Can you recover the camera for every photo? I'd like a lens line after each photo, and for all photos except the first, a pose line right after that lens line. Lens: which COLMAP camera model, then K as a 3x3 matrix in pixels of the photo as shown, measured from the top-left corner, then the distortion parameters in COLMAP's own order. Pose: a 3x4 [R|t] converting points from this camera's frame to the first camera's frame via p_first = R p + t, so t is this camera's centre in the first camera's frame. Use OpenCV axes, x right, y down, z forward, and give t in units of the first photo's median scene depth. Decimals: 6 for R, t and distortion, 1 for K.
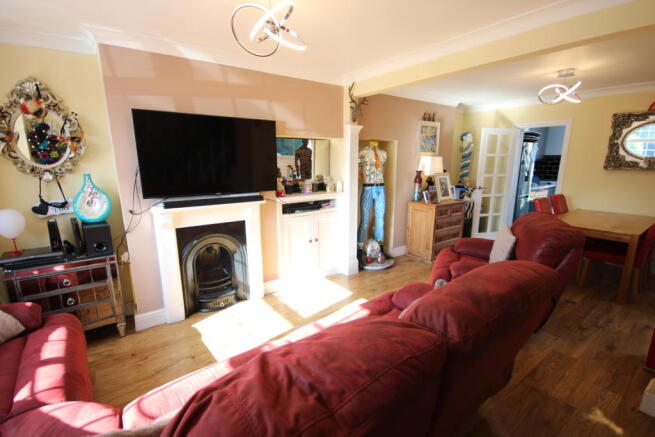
lens RADIAL K [[301.1, 0, 327.5], [0, 301.1, 218.8], [0, 0, 1]] dist [-0.005070, -0.000447]
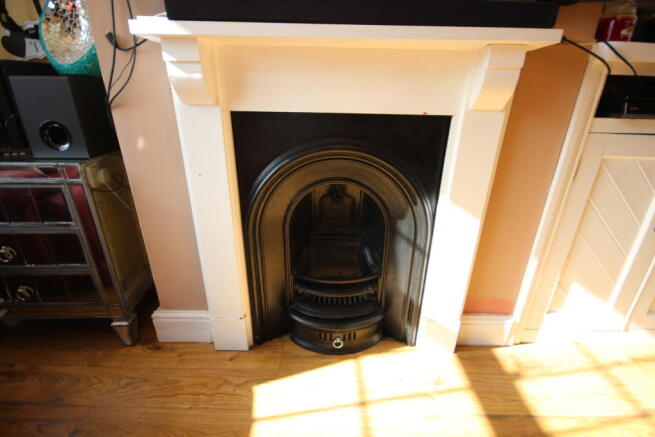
lens RADIAL K [[301.1, 0, 327.5], [0, 301.1, 217.1], [0, 0, 1]] dist [-0.005070, -0.000447]
pose [[0.814396, 0.230778, -0.532448, -0.194153], [-0.135481, 0.967780, 0.212242, 0.051983], [0.564274, -0.100712, 0.819422, 0.681907]]
